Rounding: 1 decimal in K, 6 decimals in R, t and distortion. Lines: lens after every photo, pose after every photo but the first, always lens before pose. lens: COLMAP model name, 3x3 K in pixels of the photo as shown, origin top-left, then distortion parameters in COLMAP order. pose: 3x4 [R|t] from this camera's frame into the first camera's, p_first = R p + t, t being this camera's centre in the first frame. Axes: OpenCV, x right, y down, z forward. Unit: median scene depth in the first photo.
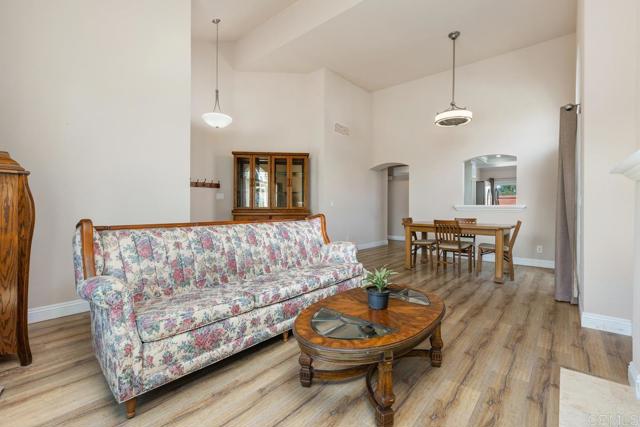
lens RADIAL K [[285.2, 0, 320.9], [0, 285.2, 210.2], [0, 0, 1]] dist [-0.000264, -0.000533]
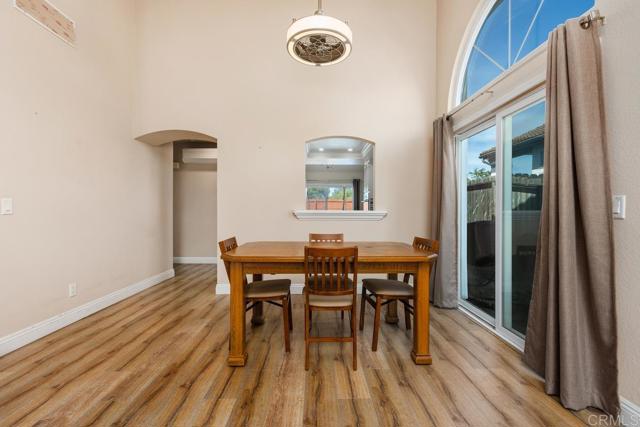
lens RADIAL K [[285.2, 0, 320.6], [0, 285.2, 211.6], [0, 0, 1]] dist [-0.000264, -0.000533]
pose [[0.747855, -0.007273, 0.663822, 0.085336], [0.011504, 0.999932, -0.002004, -0.011590], [-0.663762, 0.009135, 0.747888, 0.432378]]
